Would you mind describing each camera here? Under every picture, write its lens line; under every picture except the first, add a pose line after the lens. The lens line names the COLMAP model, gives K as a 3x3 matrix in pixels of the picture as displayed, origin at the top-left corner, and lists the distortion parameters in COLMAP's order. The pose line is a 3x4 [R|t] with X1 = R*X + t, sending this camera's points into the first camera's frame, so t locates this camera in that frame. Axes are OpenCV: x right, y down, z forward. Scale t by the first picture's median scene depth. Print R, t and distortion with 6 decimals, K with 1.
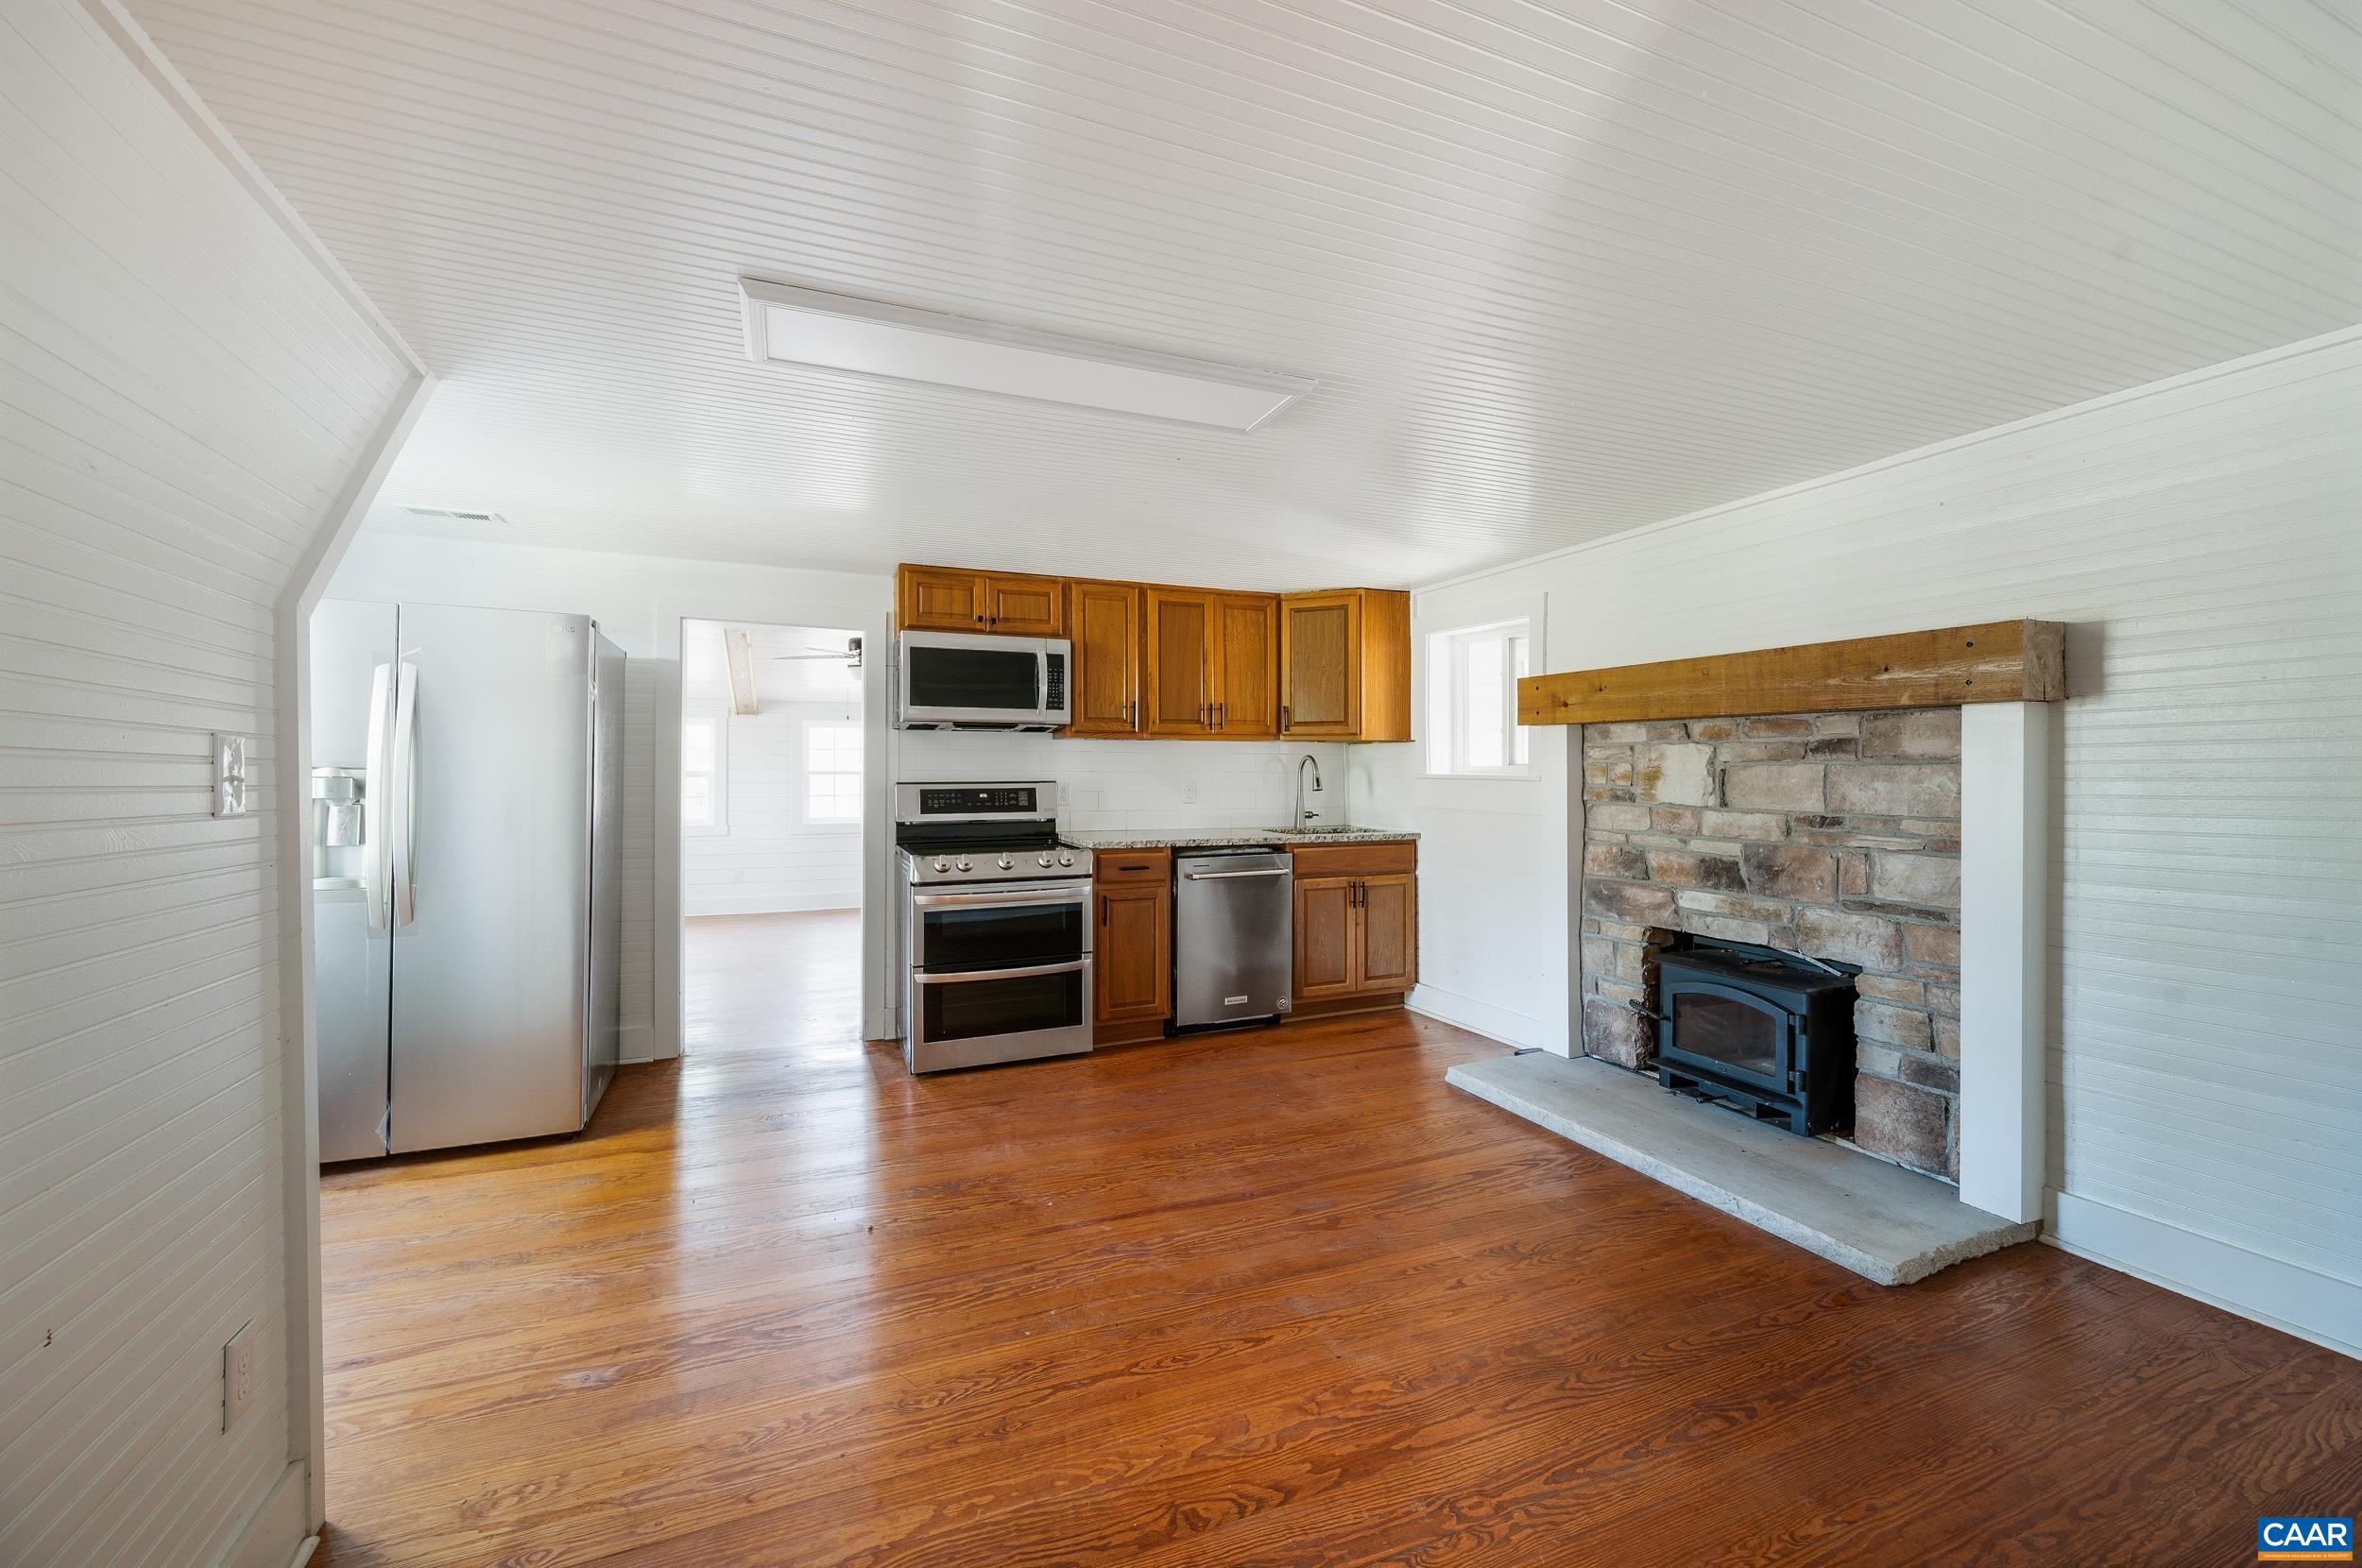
lens RADIAL K [[951.5, 0, 1182.5], [0, 951.5, 770.3], [0, 0, 1]] dist [0.003920, -0.000112]
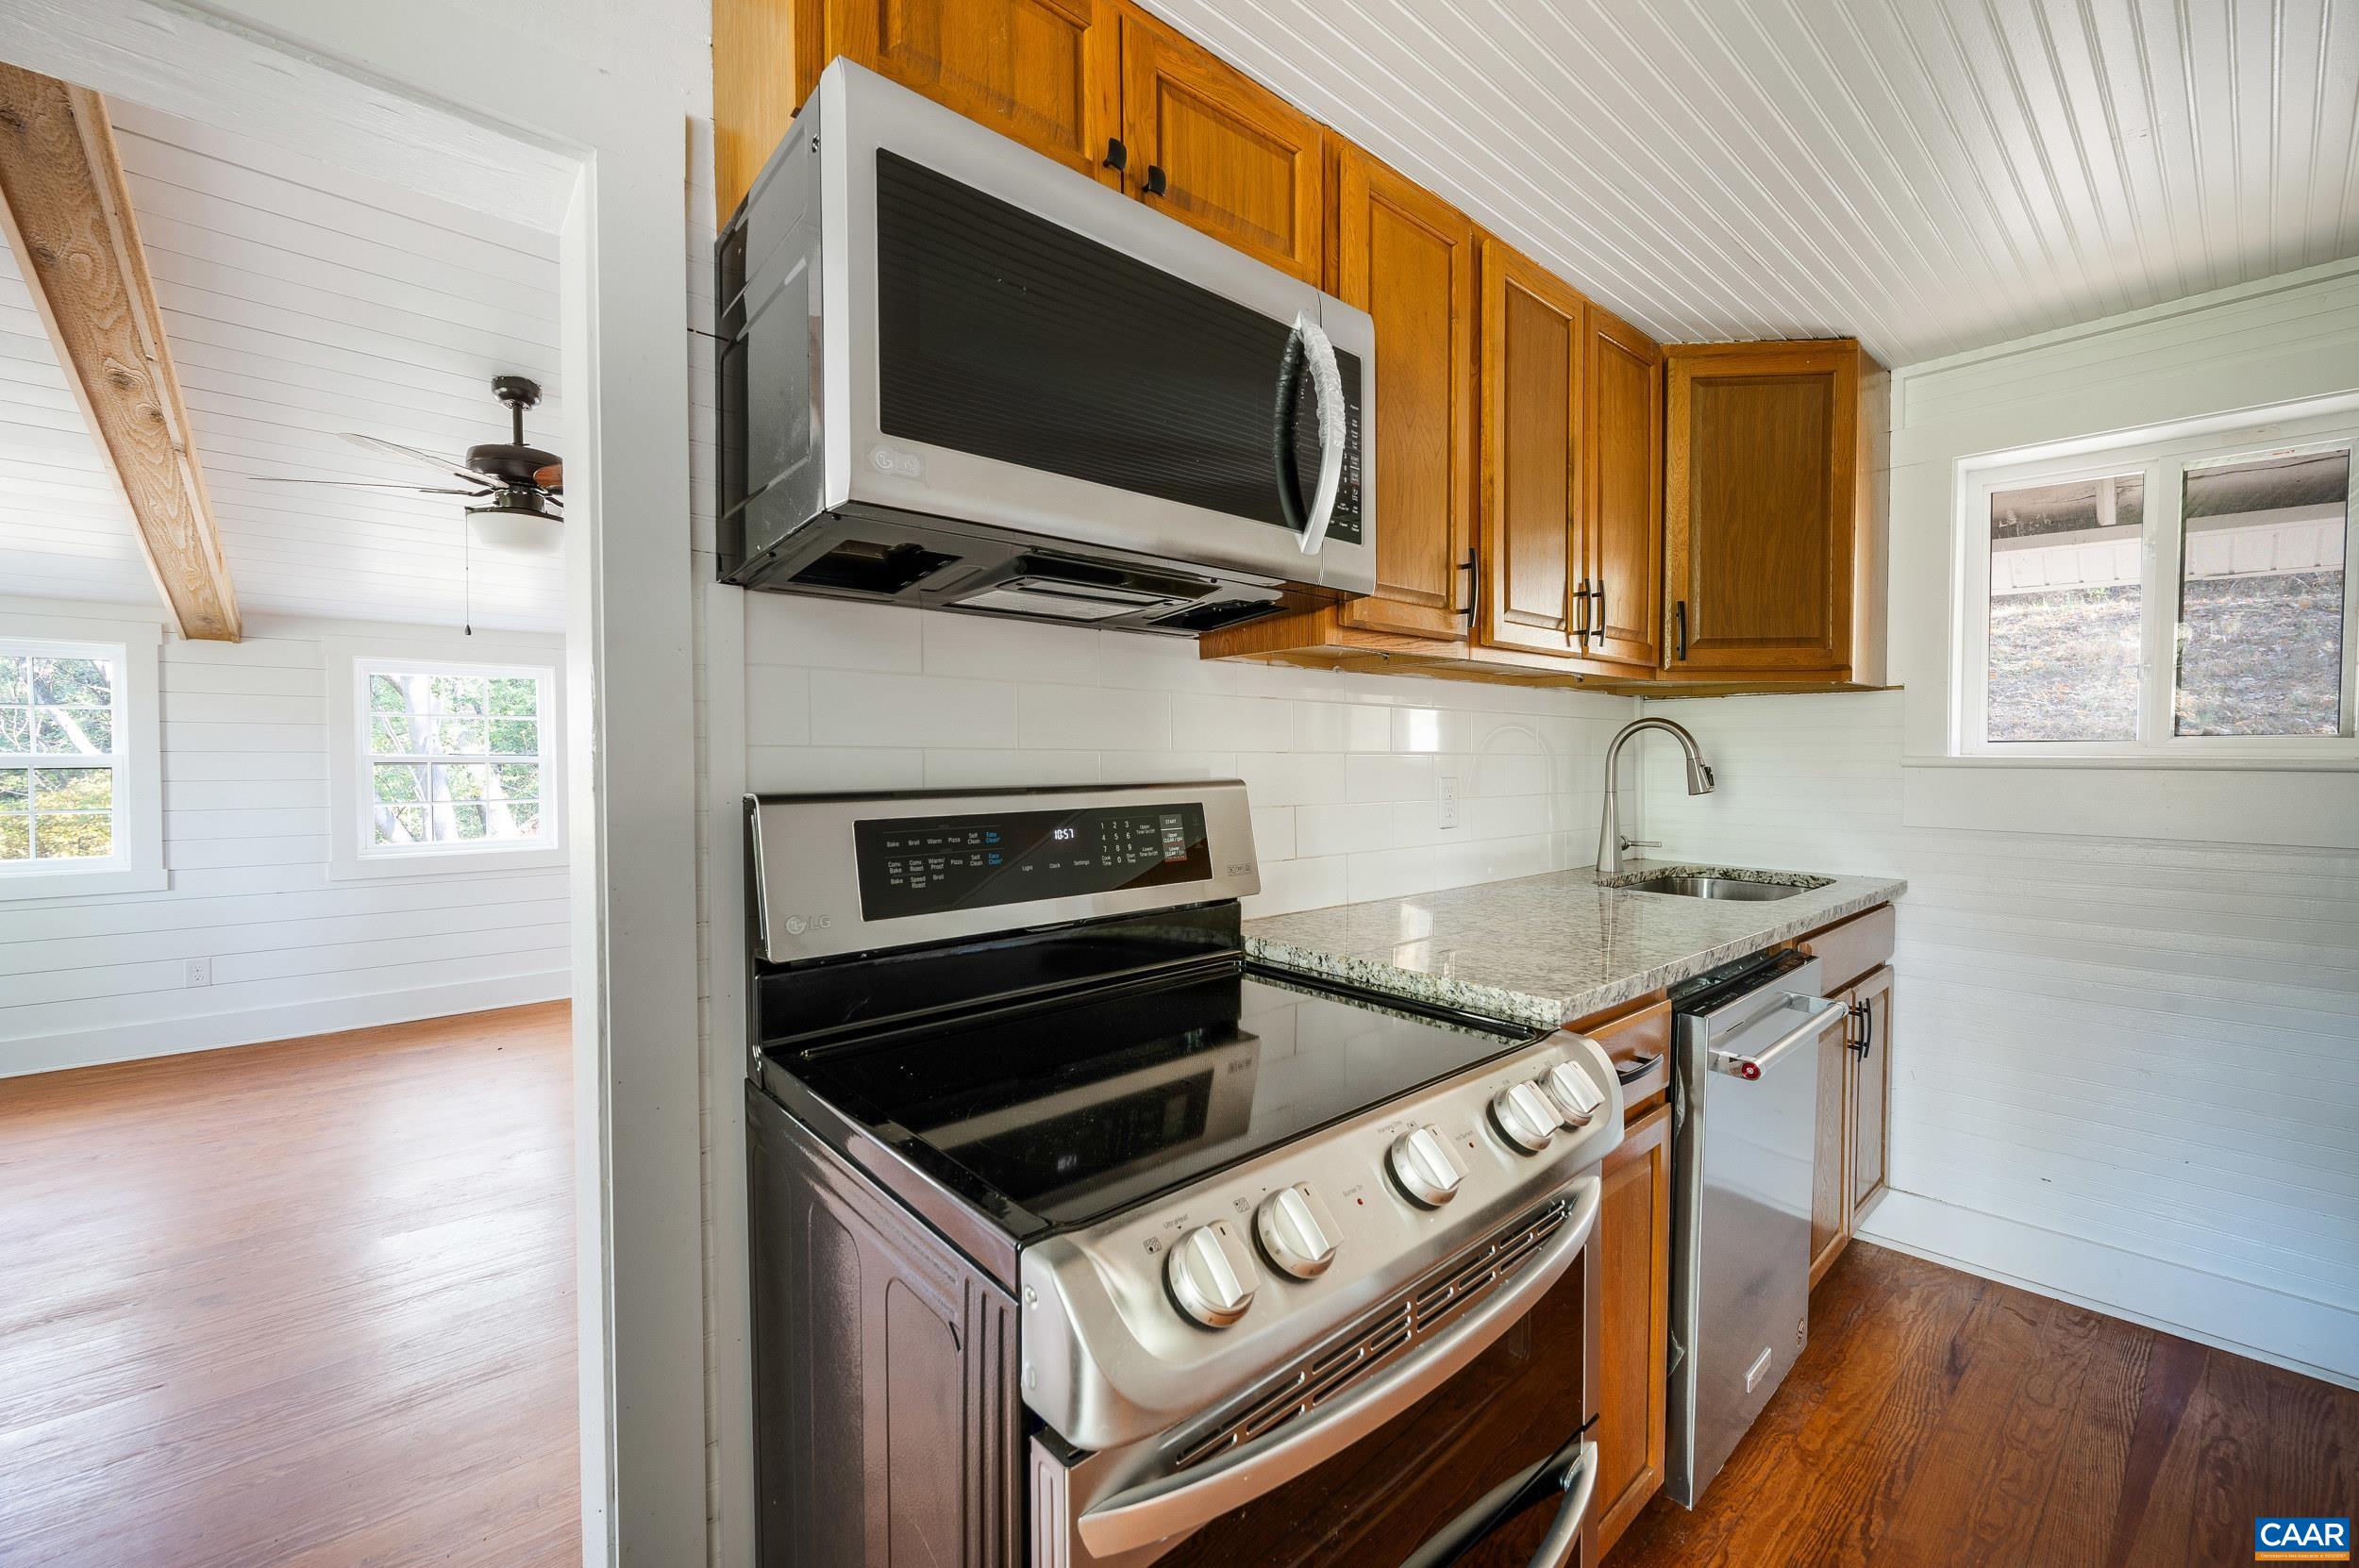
lens RADIAL K [[950.3, 0, 1175.2], [0, 950.3, 766.6], [0, 0, 1]] dist [0.003920, -0.000112]
pose [[0.950864, -0.004639, 0.309575, -0.372973], [0.002701, 0.999974, 0.006689, 0.005767], [-0.309598, -0.005524, 0.950852, 1.003669]]
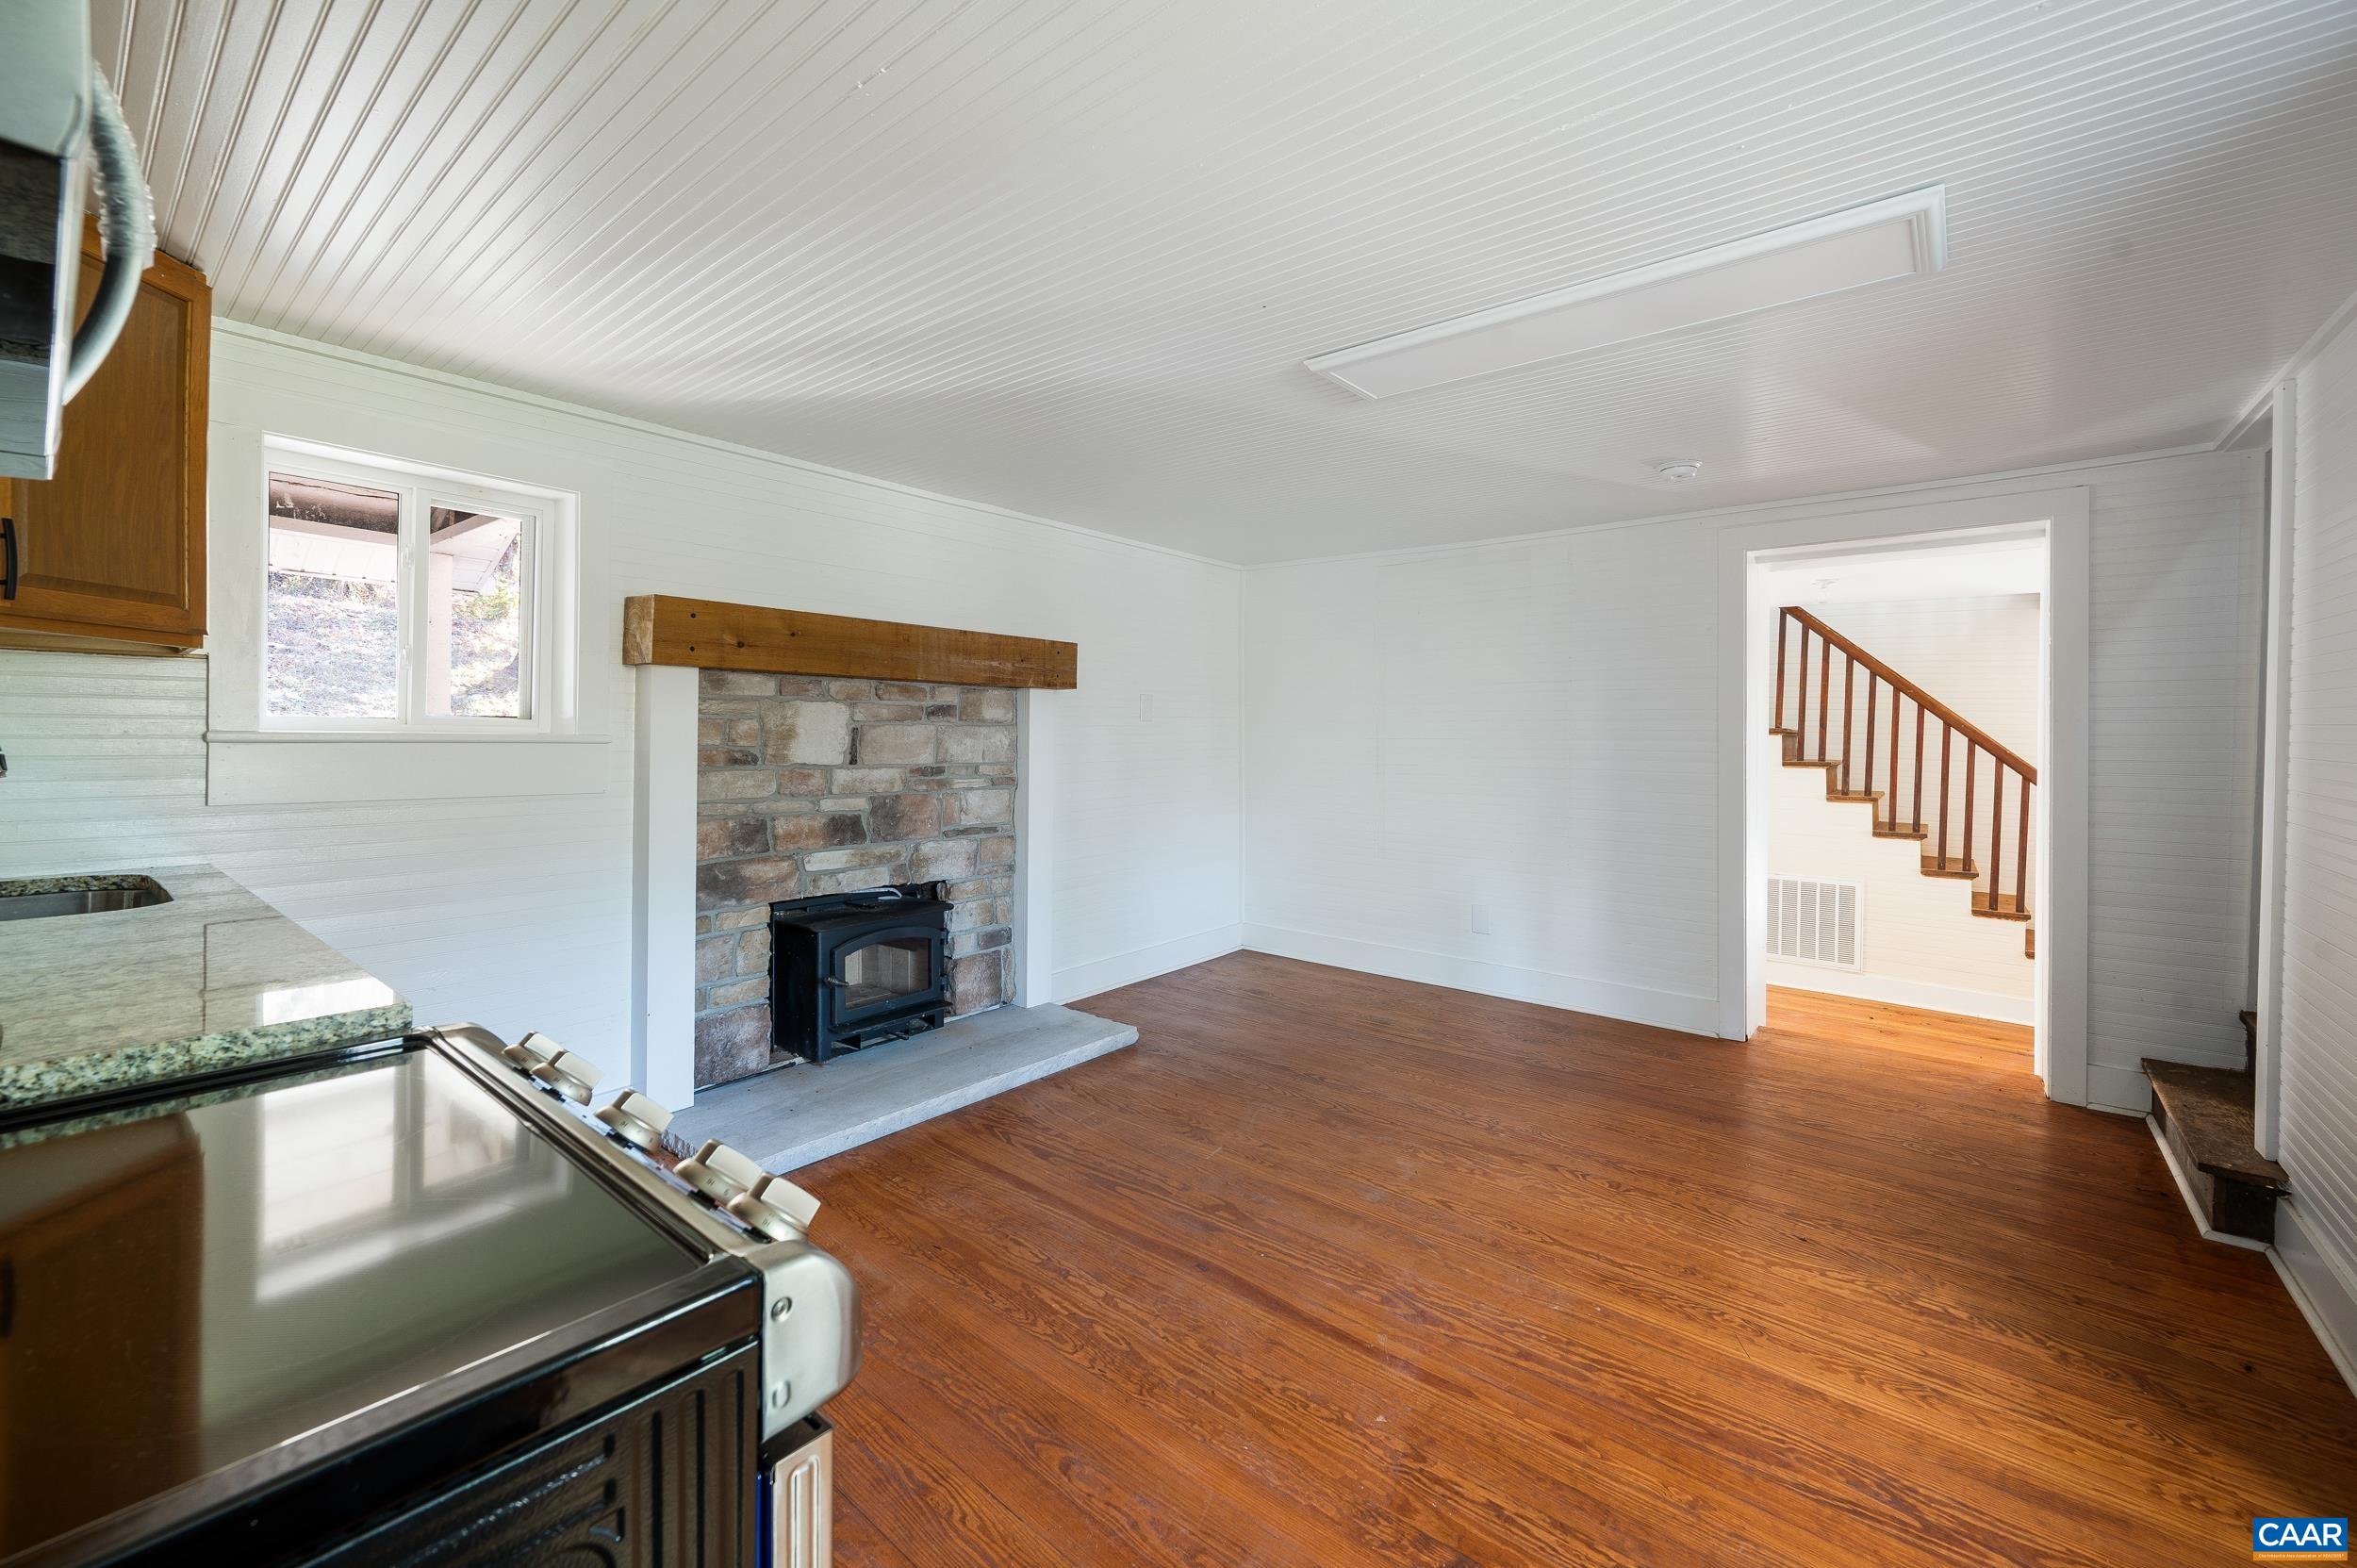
lens RADIAL K [[949.6, 0, 1193.6], [0, 949.6, 733.4], [0, 0, 1]] dist [0.003920, -0.000112]
pose [[-0.474895, -0.004654, 0.880030, -0.548650], [-0.007831, 0.999969, 0.001062, 0.000566], [-0.880008, -0.006387, -0.474916, 1.222138]]
